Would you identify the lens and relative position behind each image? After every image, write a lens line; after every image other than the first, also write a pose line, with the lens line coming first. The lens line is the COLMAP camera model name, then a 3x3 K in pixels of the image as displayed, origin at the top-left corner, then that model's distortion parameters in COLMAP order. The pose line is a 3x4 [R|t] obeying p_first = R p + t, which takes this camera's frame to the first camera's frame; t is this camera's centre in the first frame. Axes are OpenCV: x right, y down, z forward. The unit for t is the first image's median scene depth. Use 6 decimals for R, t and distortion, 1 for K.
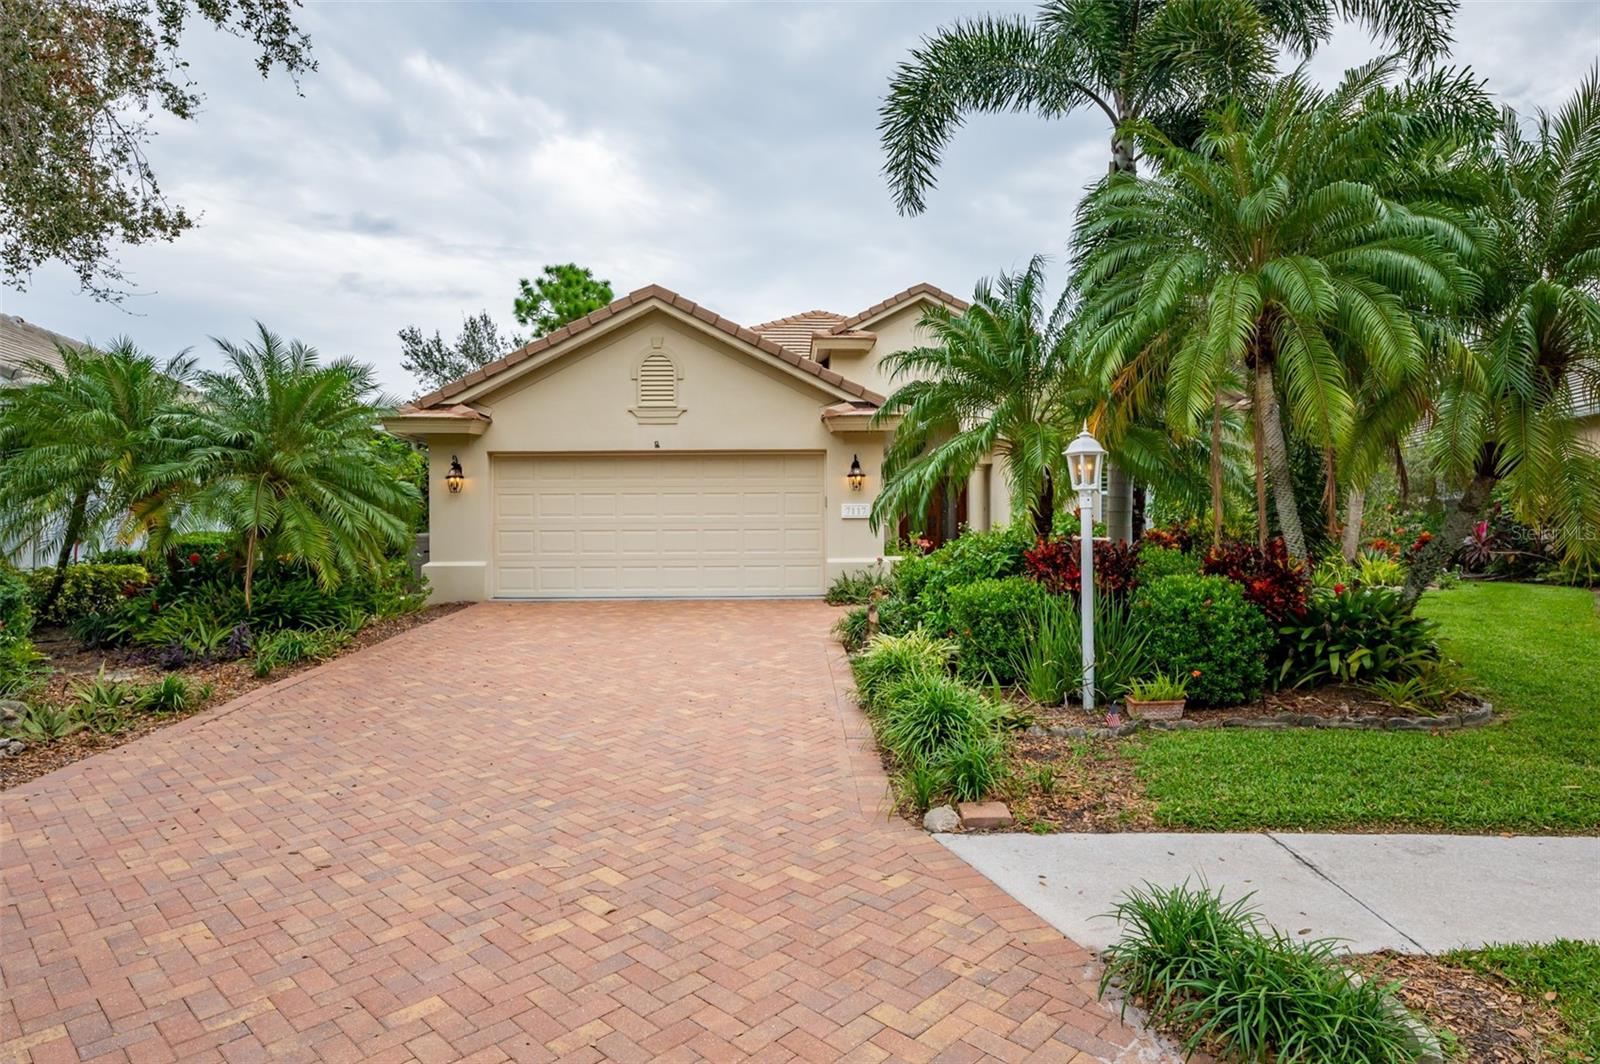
lens RADIAL K [[862.8, 0, 800.0], [0, 862.8, 532.0], [0, 0, 1]] dist [-0.001827, -0.000606]
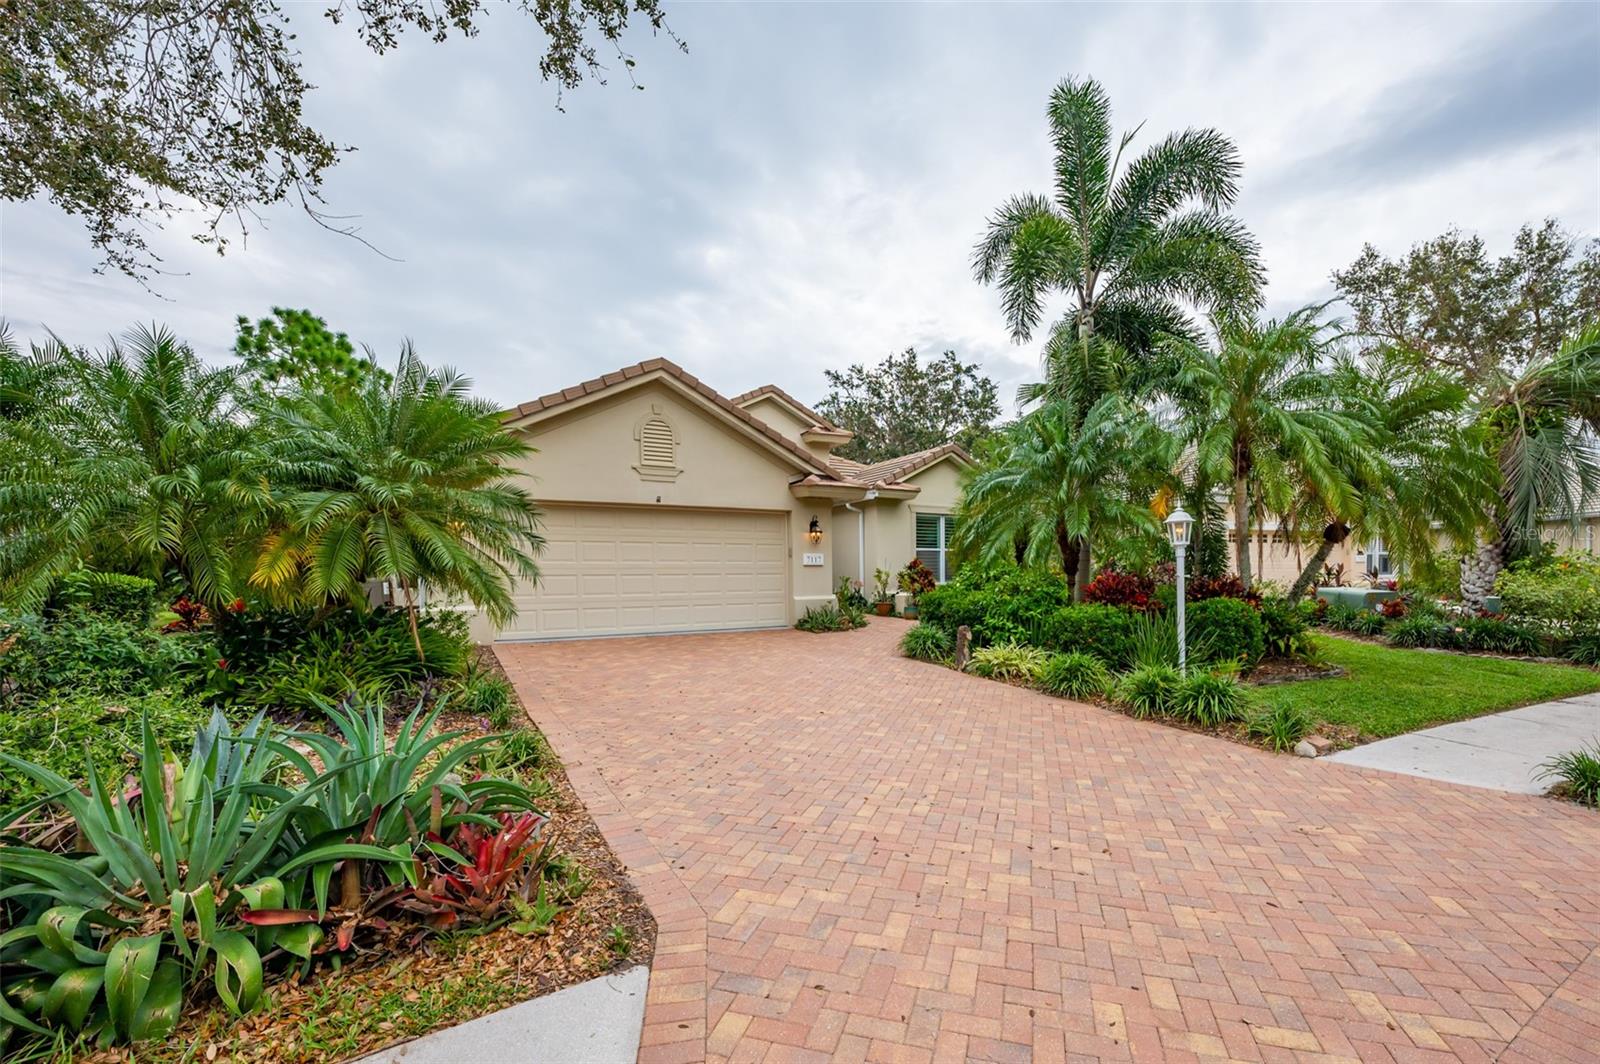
lens RADIAL K [[663.0, 0, 844.6], [0, 663.0, 590.6], [0, 0, 1]] dist [0.000214, 0.000027]
pose [[0.874105, -0.013004, 0.485563, -0.379803], [0.005123, 0.999833, 0.017556, 0.005004], [-0.485710, -0.012858, 0.874026, 0.114156]]
